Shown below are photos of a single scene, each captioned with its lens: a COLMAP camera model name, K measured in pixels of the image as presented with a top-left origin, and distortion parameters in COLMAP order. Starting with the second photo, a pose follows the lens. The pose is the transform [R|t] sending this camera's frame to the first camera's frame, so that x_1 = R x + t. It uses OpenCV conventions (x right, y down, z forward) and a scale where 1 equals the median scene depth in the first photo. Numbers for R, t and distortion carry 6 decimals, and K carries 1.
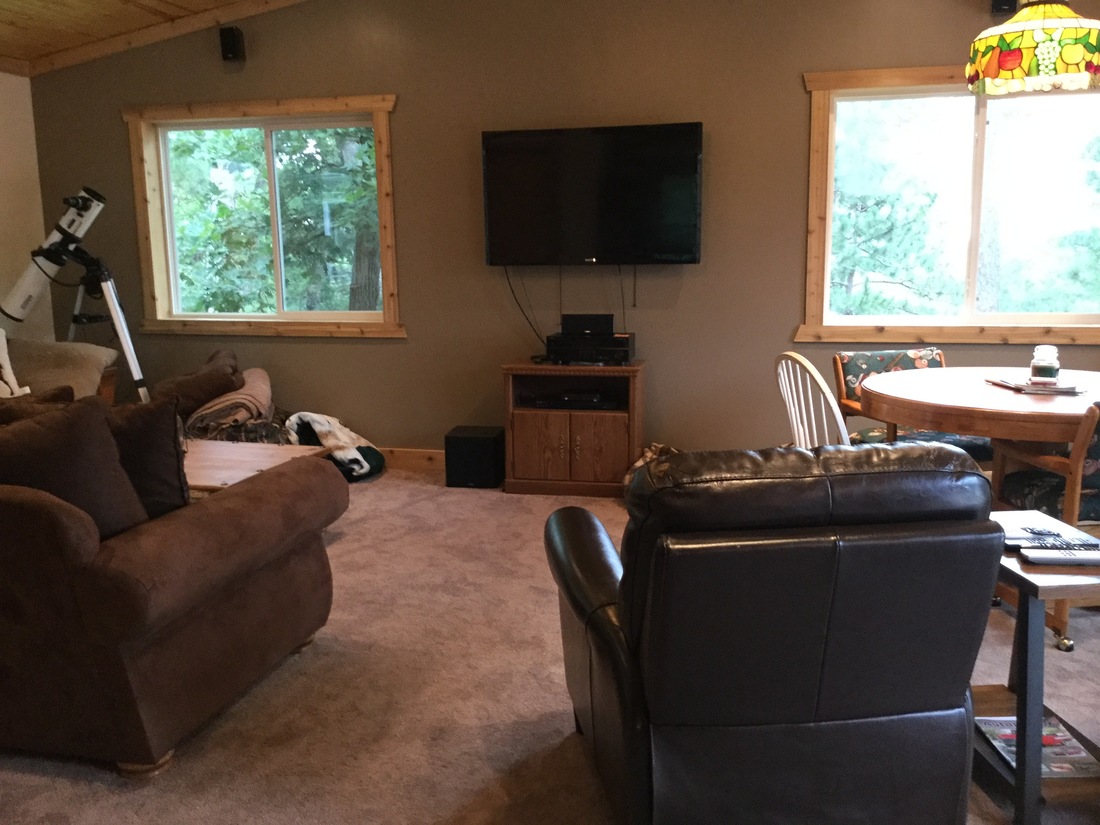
lens RADIAL K [[996.0, 0, 545.4], [0, 996.0, 414.4], [0, 0, 1]] dist [0.101501, -0.172368]
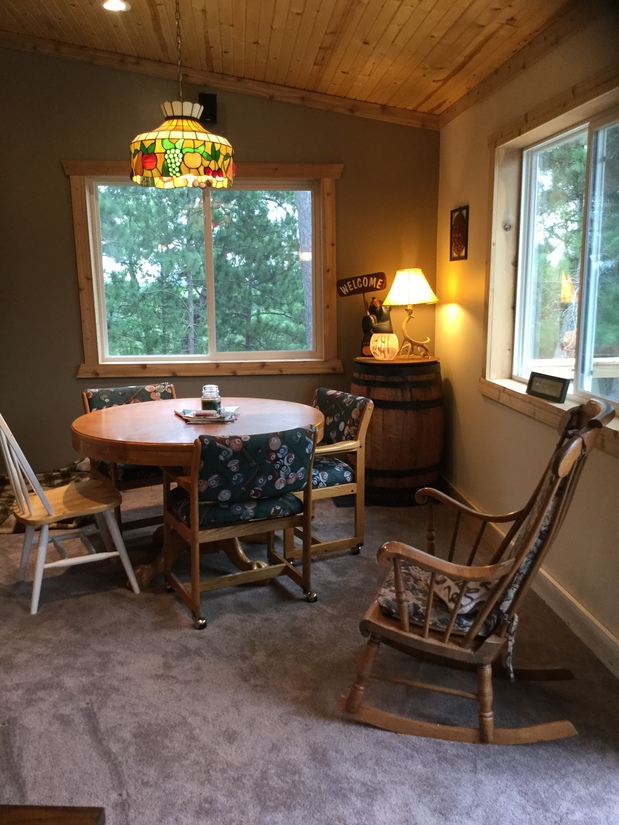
lens RADIAL K [[747.0, 0, 309.5], [0, 747.0, 412.5], [0, 0, 1]] dist [0.101501, -0.172368]
pose [[0.943681, -0.052086, 0.326730, 0.290232], [0.050650, 0.998633, 0.012910, -0.037362], [-0.326956, 0.004366, 0.945029, 0.043270]]
